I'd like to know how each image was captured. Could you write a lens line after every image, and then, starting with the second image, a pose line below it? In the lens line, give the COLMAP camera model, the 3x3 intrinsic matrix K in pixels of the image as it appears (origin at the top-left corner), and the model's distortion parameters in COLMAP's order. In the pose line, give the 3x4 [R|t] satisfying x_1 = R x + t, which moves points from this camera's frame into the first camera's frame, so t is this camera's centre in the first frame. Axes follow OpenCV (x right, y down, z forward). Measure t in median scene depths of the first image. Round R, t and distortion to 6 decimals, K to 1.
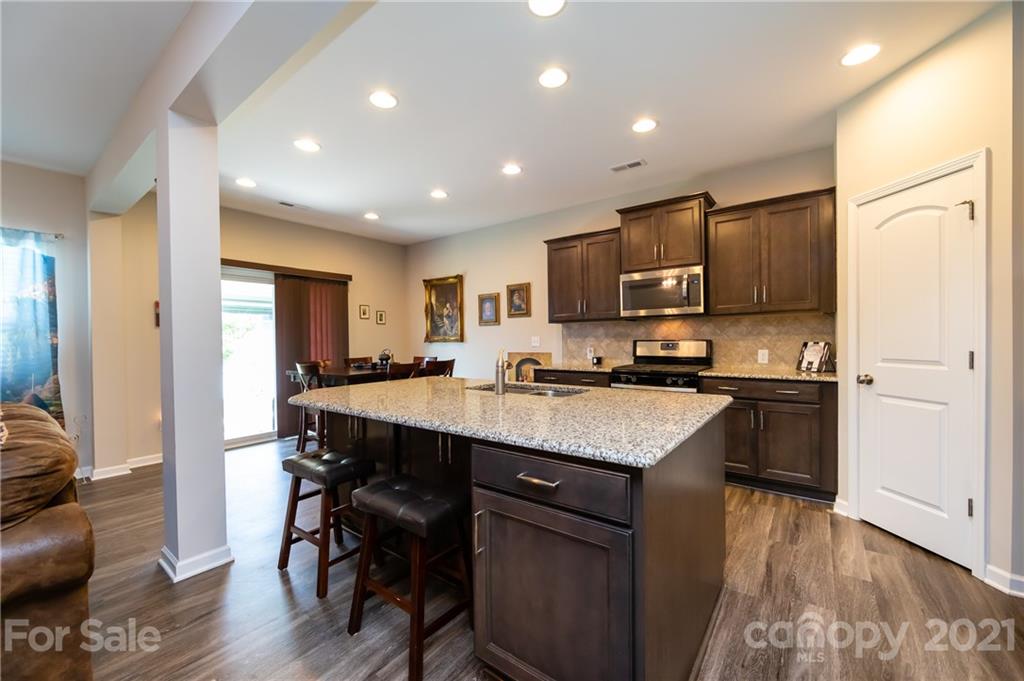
lens RADIAL K [[404.6, 0, 515.8], [0, 404.6, 342.5], [0, 0, 1]] dist [-0.002050, 0.000091]
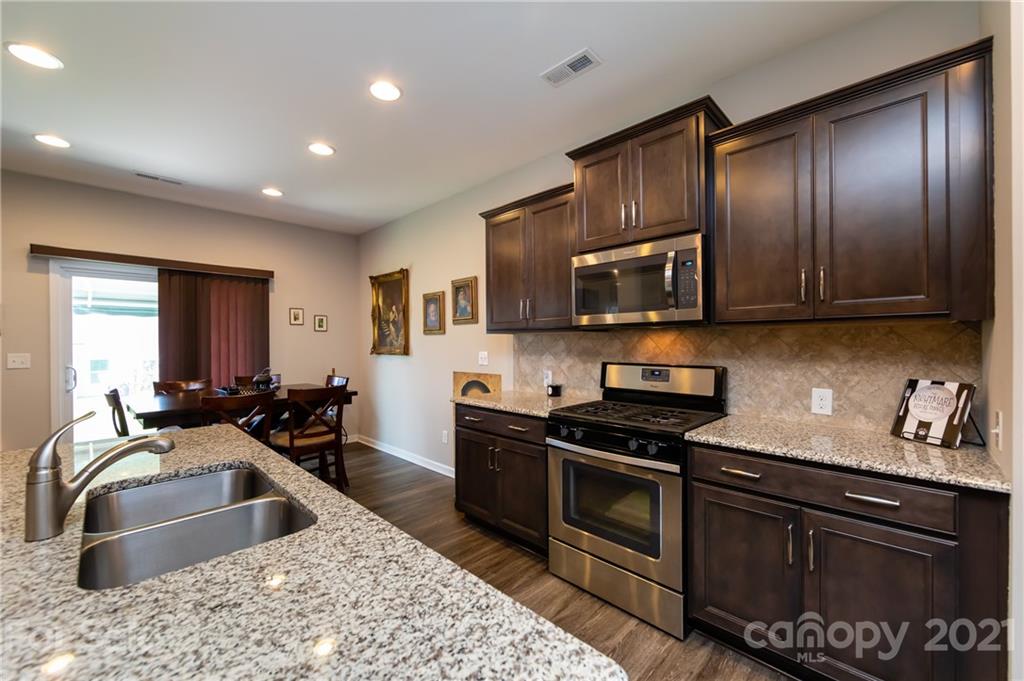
lens RADIAL K [[404.6, 0, 515.8], [0, 404.6, 342.5], [0, 0, 1]] dist [-0.002050, 0.000091]
pose [[0.991828, 0.007572, -0.127360, 0.250041], [-0.008506, 0.999941, -0.006786, -0.032542], [0.127301, 0.007814, 0.991833, 0.375457]]
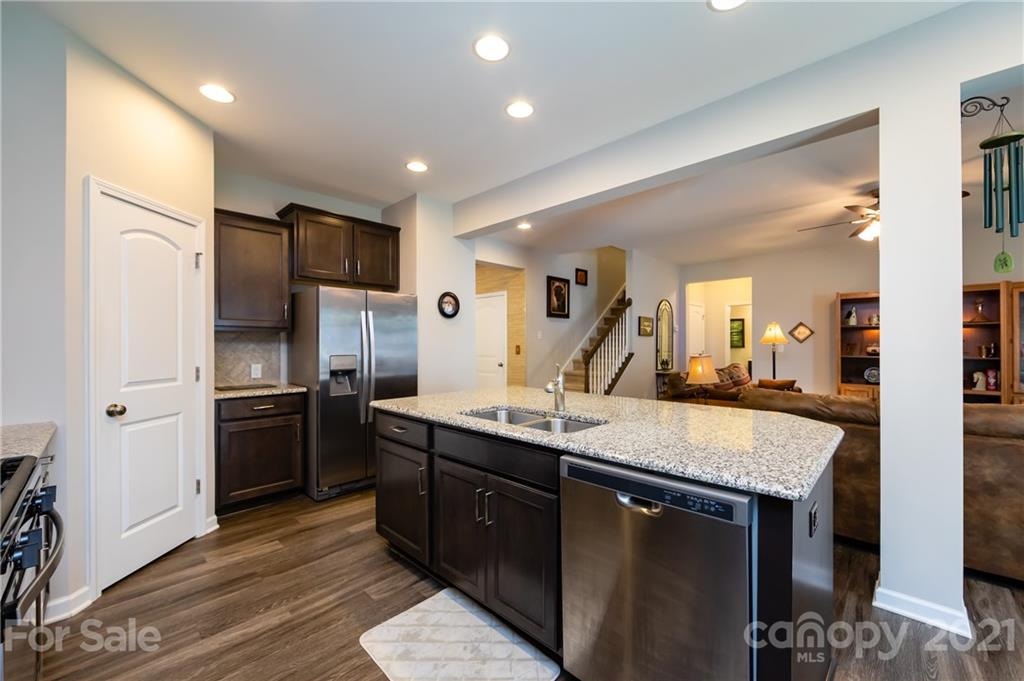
lens RADIAL K [[404.6, 0, 515.8], [0, 404.6, 342.5], [0, 0, 1]] dist [-0.002050, 0.000091]
pose [[-0.993005, 0.016454, 0.116922, -0.027332], [0.017141, 0.999841, 0.004868, -0.023229], [-0.116823, 0.006839, -0.993129, 1.098456]]
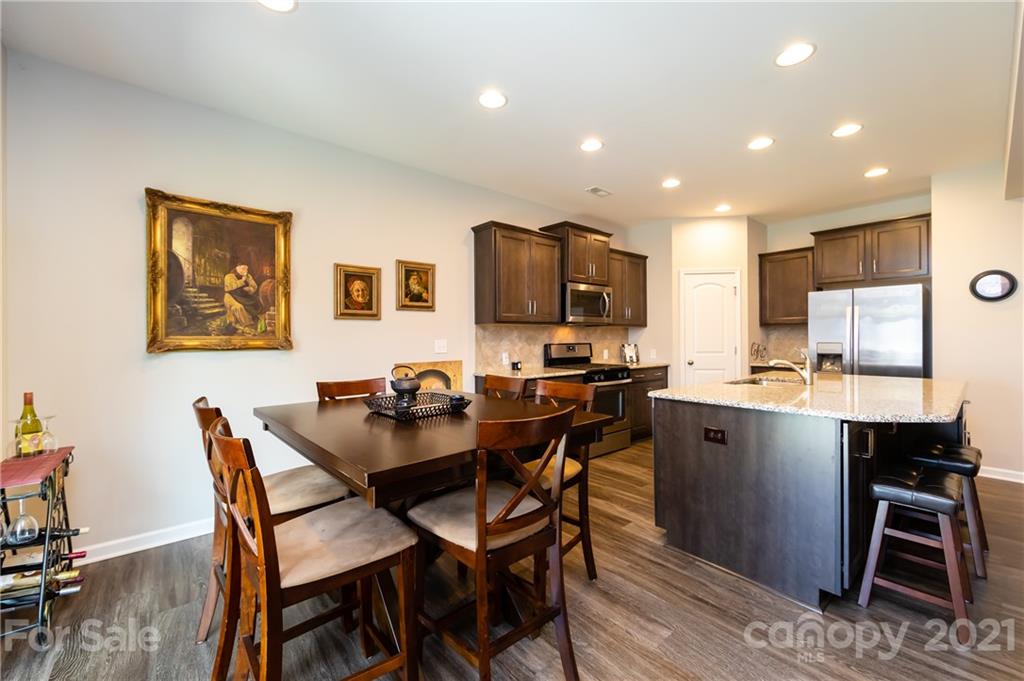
lens RADIAL K [[404.6, 0, 515.8], [0, 404.6, 342.5], [0, 0, 1]] dist [-0.002050, 0.000091]
pose [[0.216962, 0.002384, 0.976177, -0.809437], [0.012522, 0.999908, -0.005225, -0.004801], [-0.976100, 0.013358, 0.216913, 0.897389]]
